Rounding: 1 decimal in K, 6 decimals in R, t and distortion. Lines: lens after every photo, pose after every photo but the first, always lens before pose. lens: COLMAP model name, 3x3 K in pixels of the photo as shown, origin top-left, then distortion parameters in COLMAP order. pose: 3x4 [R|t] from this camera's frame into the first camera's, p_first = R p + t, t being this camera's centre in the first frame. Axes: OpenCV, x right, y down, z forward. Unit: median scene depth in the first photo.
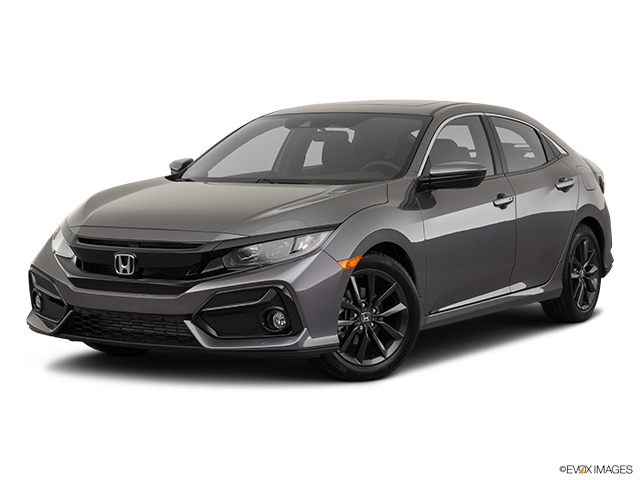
lens RADIAL K [[1325.6, 0, 320.7], [0, 1325.6, 240.2], [0, 0, 1]] dist [-0.006782, 0.000000]
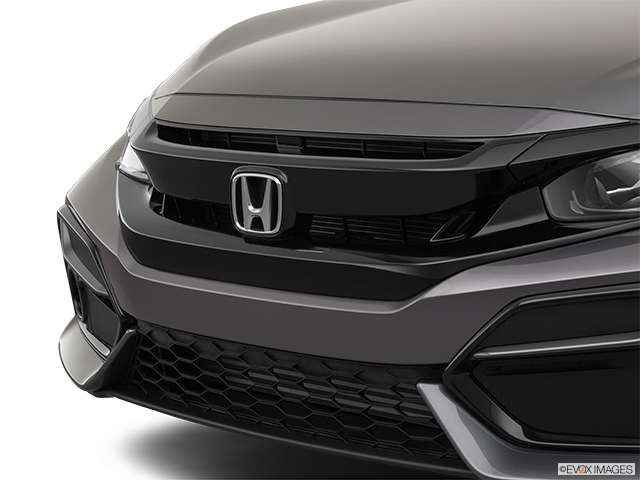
lens RADIAL K [[1786.4, 0, 319.2], [0, 1786.4, 240.6], [0, 0, 1]] dist [-0.064709, 0.000000]
pose [[0.965062, 0.021733, -0.261119, -0.014541], [-0.009668, 0.998829, 0.047399, 0.005901], [0.261843, -0.043218, 0.964142, 0.555790]]
